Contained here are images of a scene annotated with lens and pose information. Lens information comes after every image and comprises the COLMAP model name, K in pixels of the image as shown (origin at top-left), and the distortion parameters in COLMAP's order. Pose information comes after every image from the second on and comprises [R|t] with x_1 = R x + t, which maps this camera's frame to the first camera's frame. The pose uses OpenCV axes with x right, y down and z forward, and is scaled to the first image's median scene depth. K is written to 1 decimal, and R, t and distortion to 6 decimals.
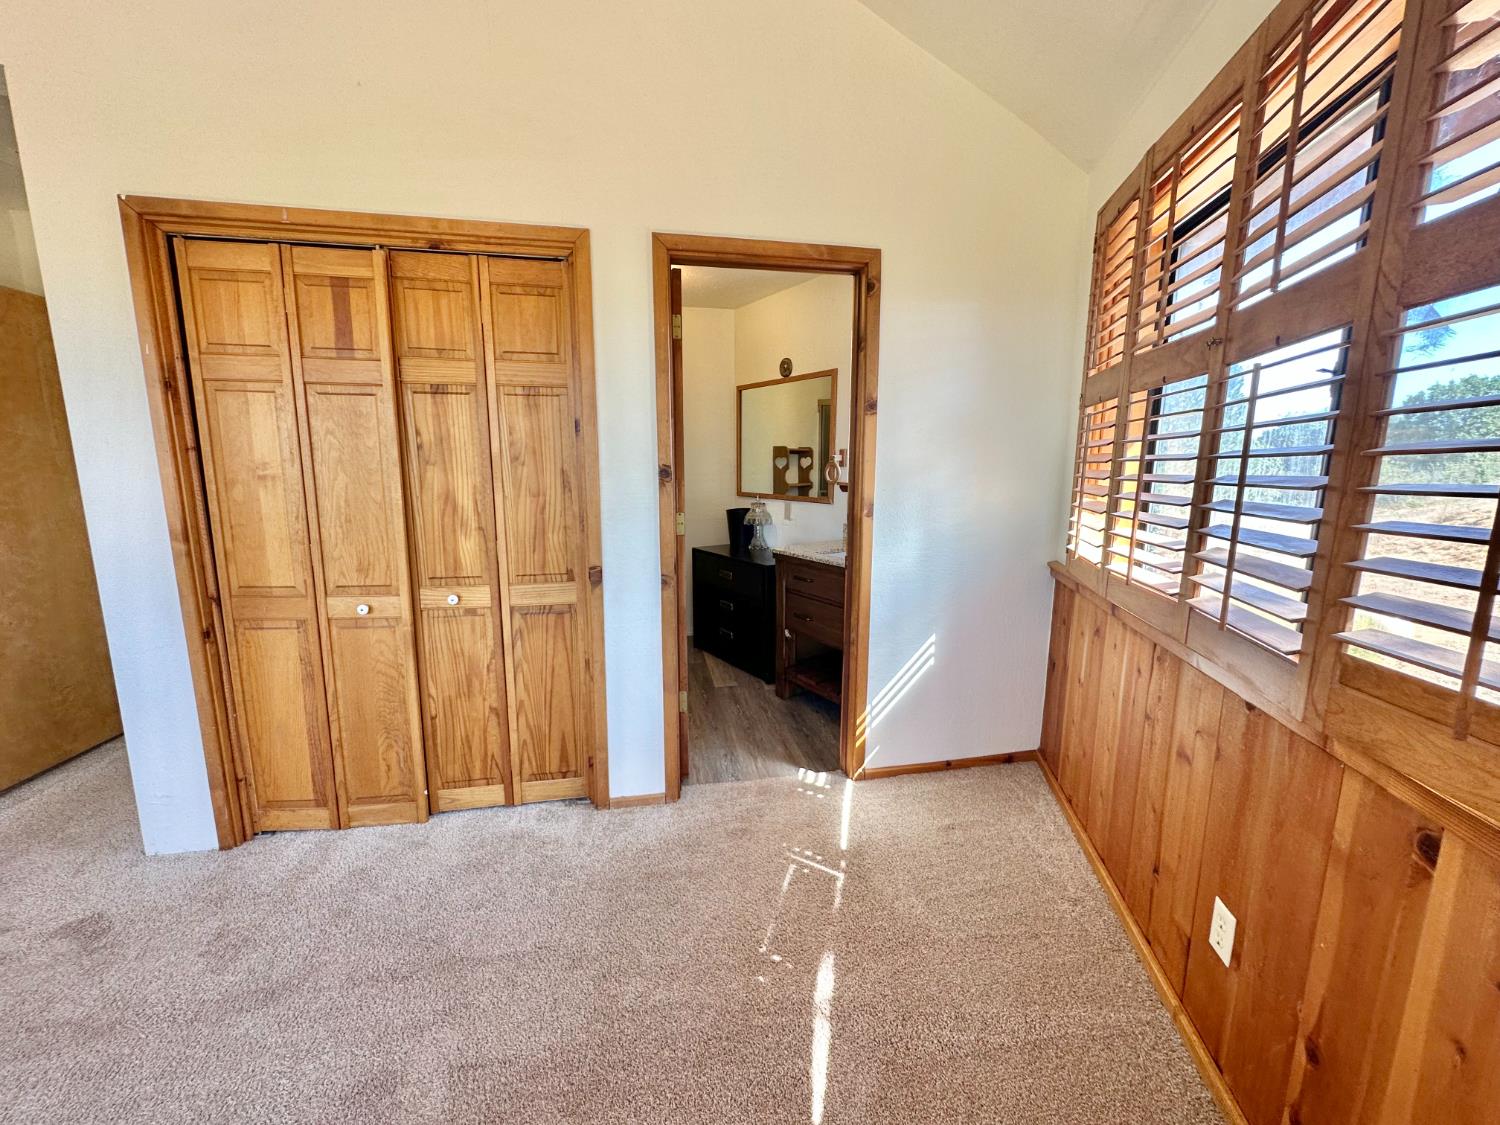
lens RADIAL K [[598.8, 0, 750.0], [0, 598.8, 562.5], [0, 0, 1]] dist [-0.000190, -0.000175]
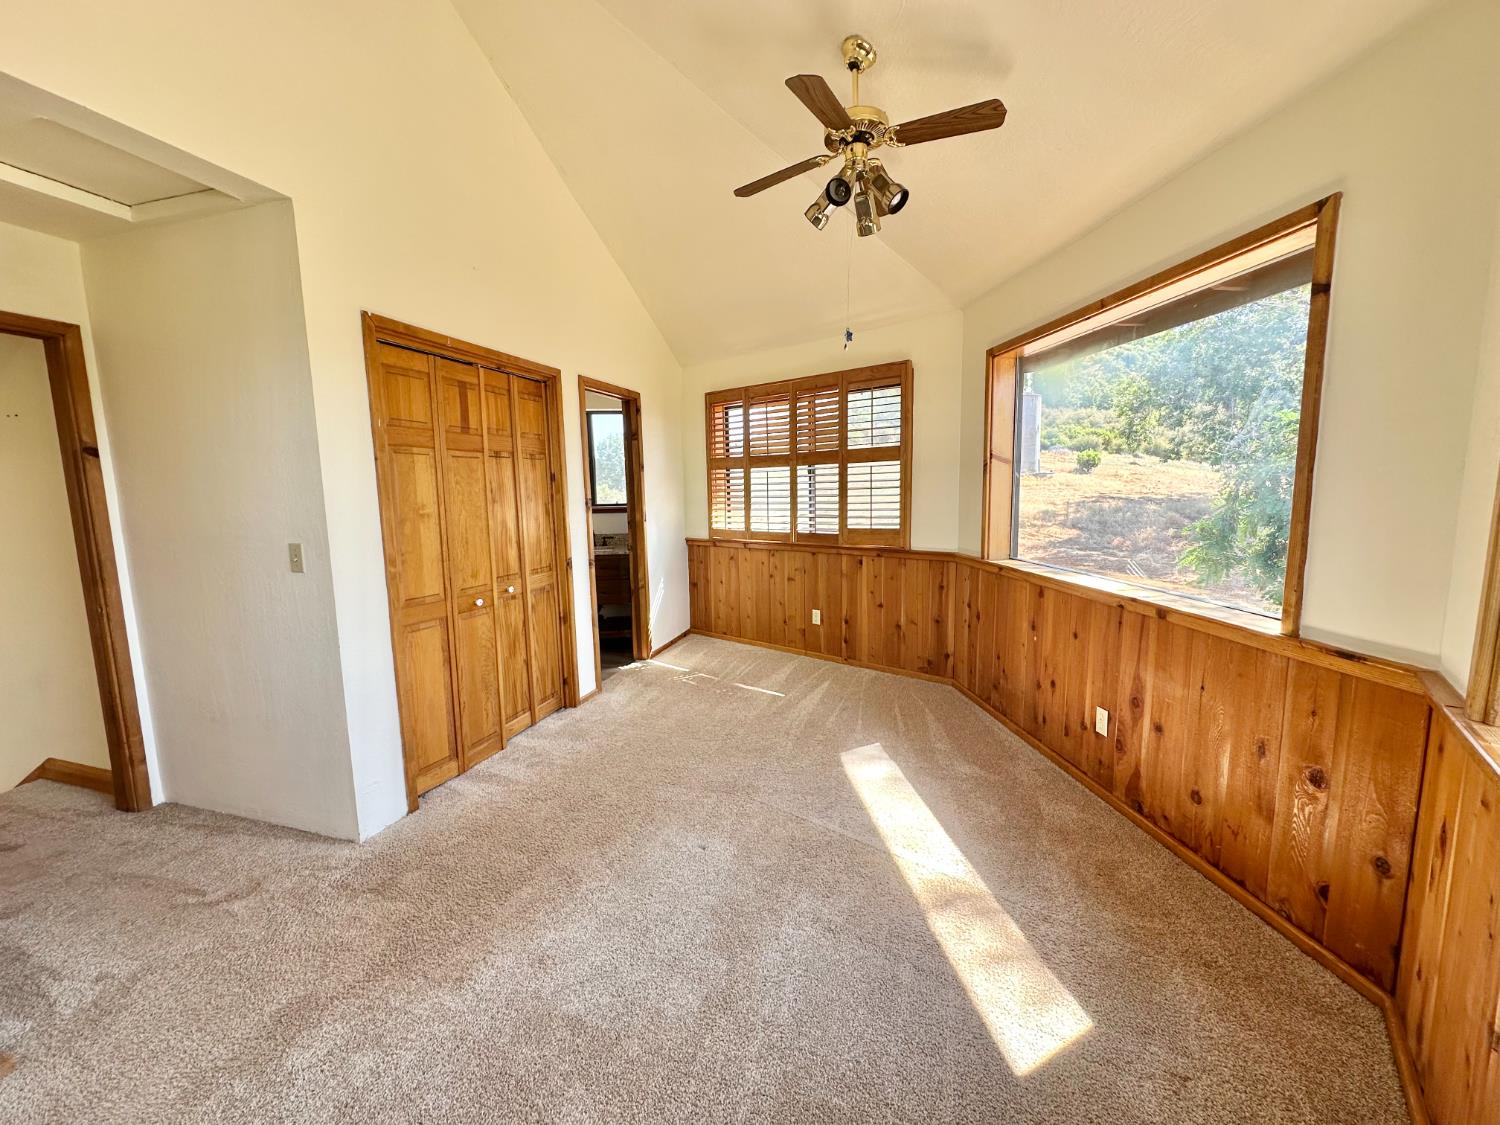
lens RADIAL K [[598.8, 0, 750.0], [0, 598.8, 562.5], [0, 0, 1]] dist [-0.000190, -0.000175]
pose [[0.467949, -0.124558, 0.874934, -1.598751], [0.165934, 0.984794, 0.051450, 0.017522], [-0.868038, 0.121105, 0.481502, -0.286235]]
